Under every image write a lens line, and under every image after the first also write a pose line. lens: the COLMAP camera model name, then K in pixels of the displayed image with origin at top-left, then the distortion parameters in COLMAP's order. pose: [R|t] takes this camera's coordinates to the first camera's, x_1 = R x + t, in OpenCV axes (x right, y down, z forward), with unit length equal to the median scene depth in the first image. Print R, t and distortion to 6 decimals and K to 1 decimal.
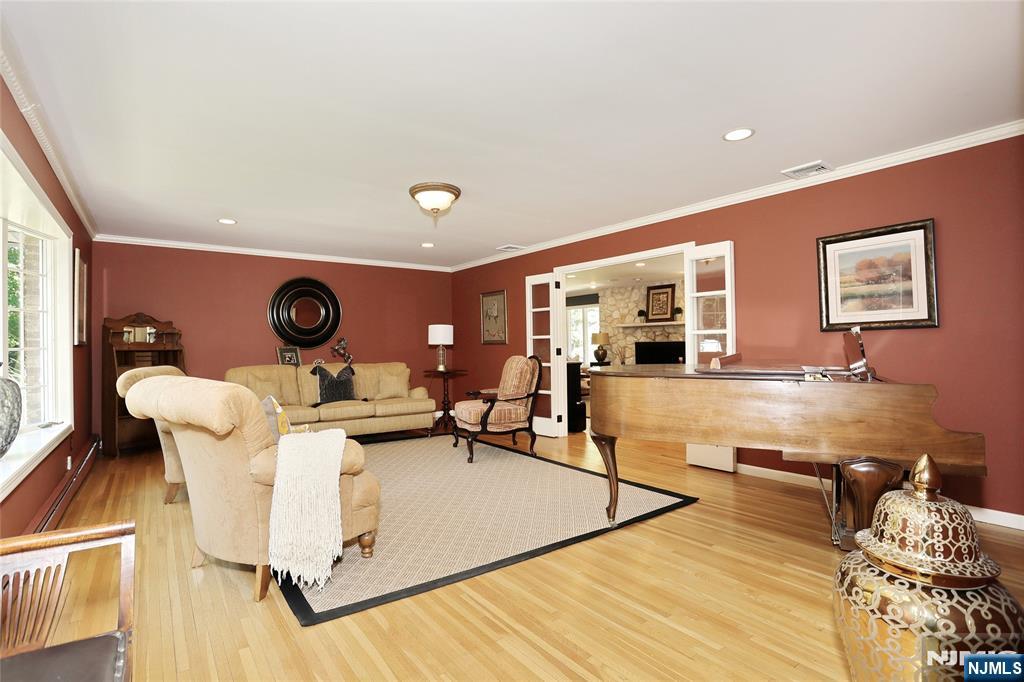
lens RADIAL K [[496.3, 0, 510.9], [0, 496.3, 338.2], [0, 0, 1]] dist [-0.077168, 0.034069]
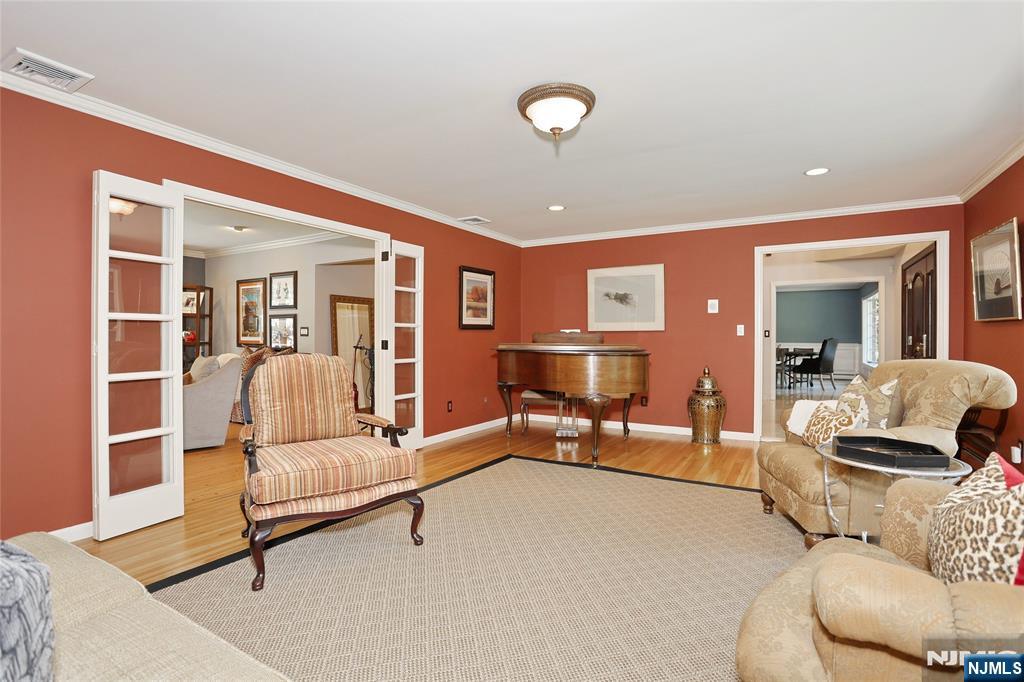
lens RADIAL K [[496.3, 0, 510.9], [0, 496.3, 338.2], [0, 0, 1]] dist [-0.077168, 0.034069]
pose [[-0.379927, 0.009245, 0.924970, -0.846890], [-0.009815, 0.999853, -0.014024, 0.035098], [-0.924964, -0.014407, -0.379781, 1.494038]]
